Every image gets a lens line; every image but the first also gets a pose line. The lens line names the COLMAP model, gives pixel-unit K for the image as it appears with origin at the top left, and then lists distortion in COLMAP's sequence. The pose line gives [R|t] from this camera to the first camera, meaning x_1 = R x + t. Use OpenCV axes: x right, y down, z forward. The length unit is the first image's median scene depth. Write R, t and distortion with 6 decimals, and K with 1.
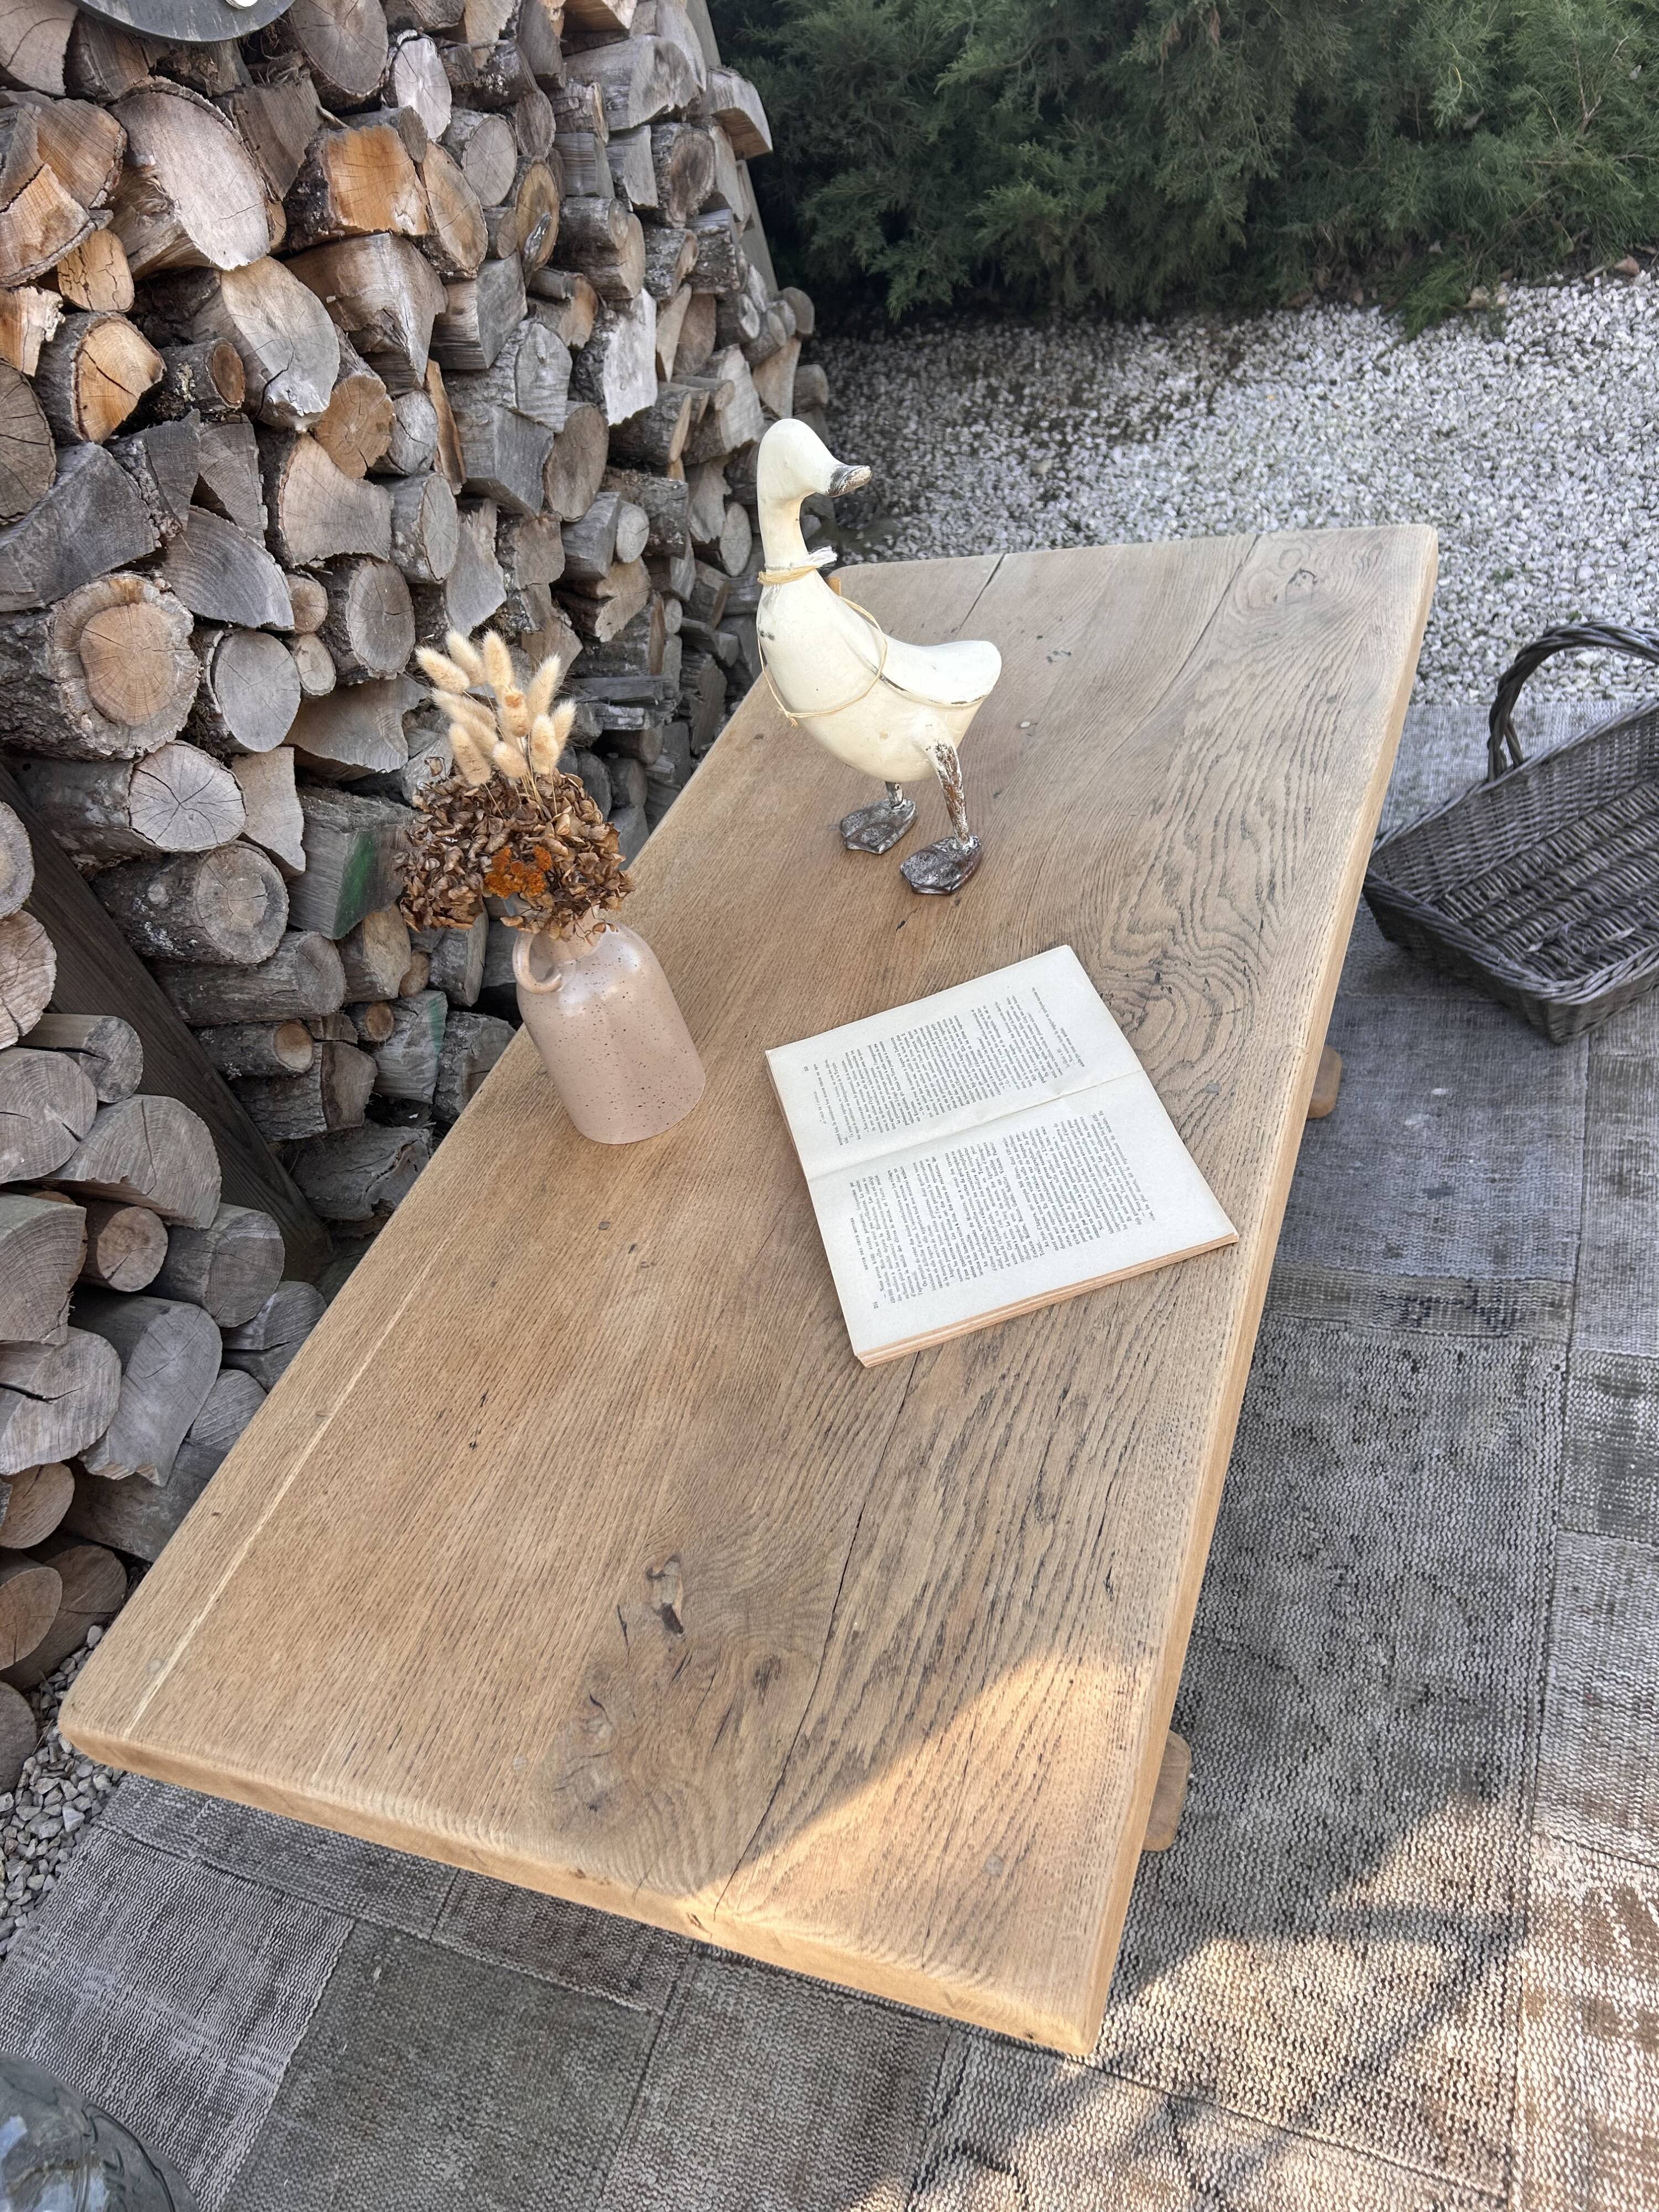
lens RADIAL K [[1669.0, 0, 818.9], [0, 1669.0, 1115.0], [0, 0, 1]] dist [0.050657, -0.059985]
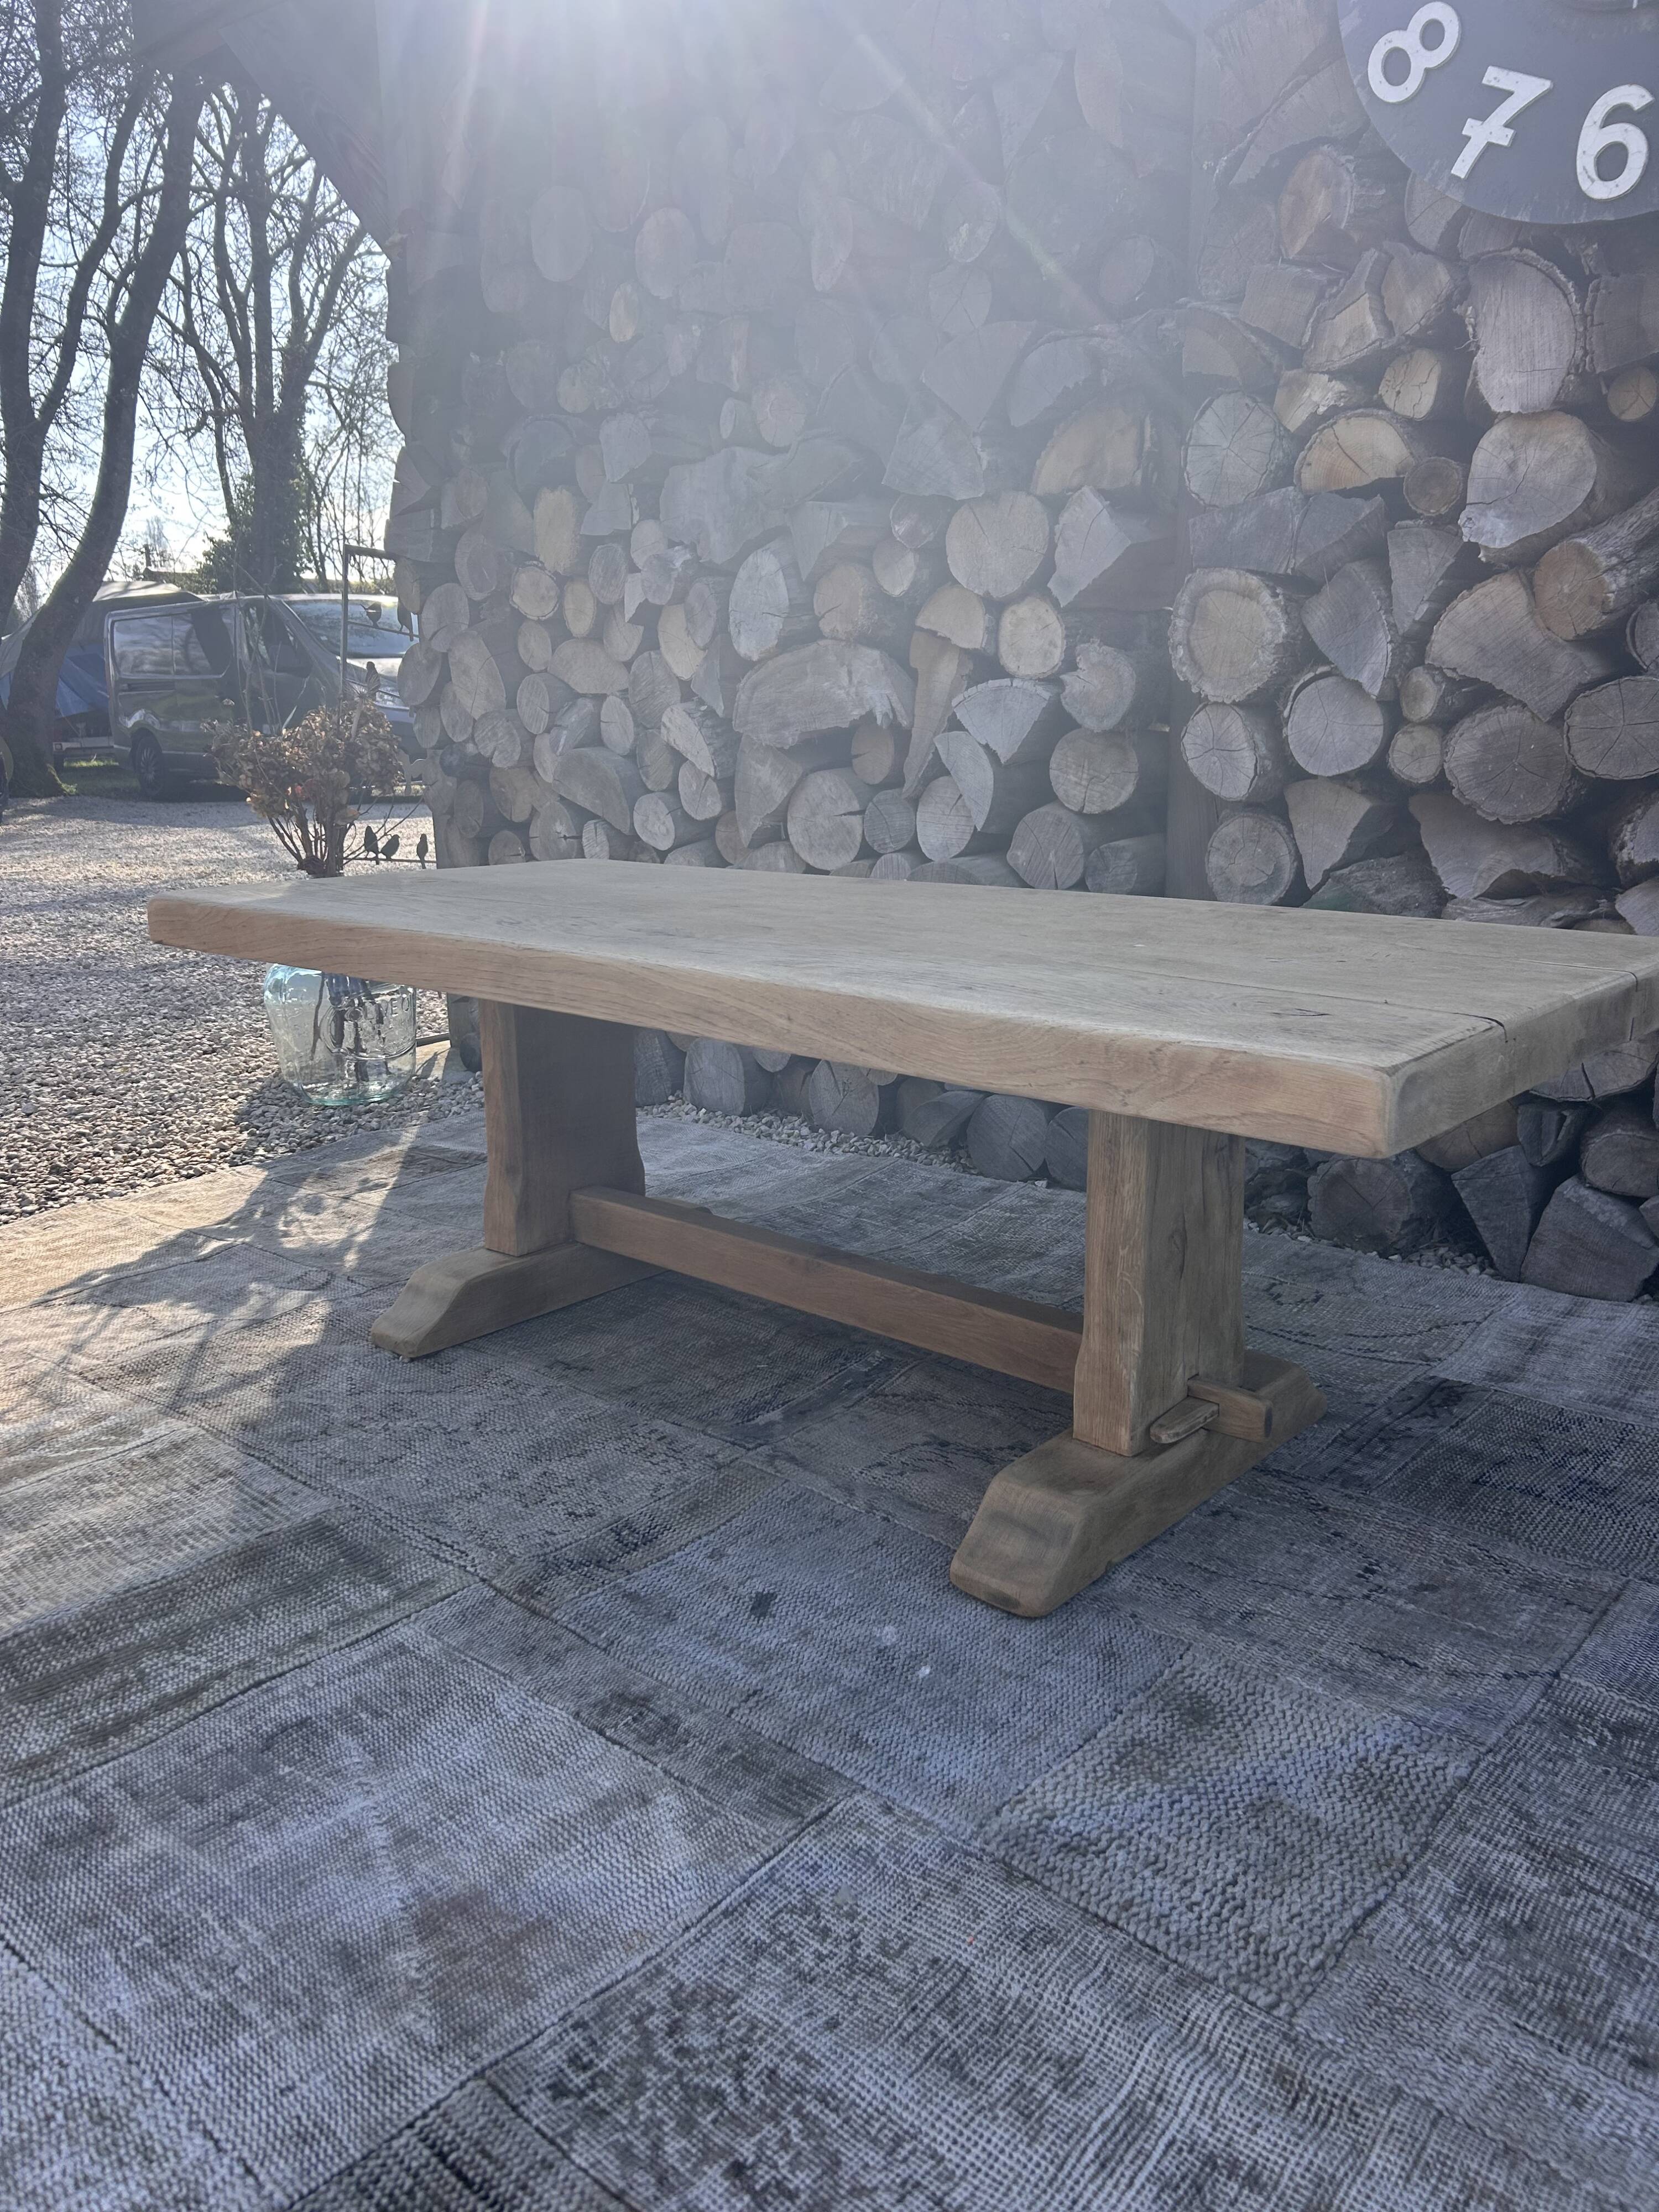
lens RADIAL K [[1669.0, 0, 811.3], [0, 1669.0, 1119.6], [0, 0, 1]] dist [0.050657, -0.059985]
pose [[-0.341339, 0.458707, -0.820412, 1.003731], [-0.565019, 0.597397, 0.569096, -0.613229], [0.751160, 0.657803, 0.055263, 0.915899]]
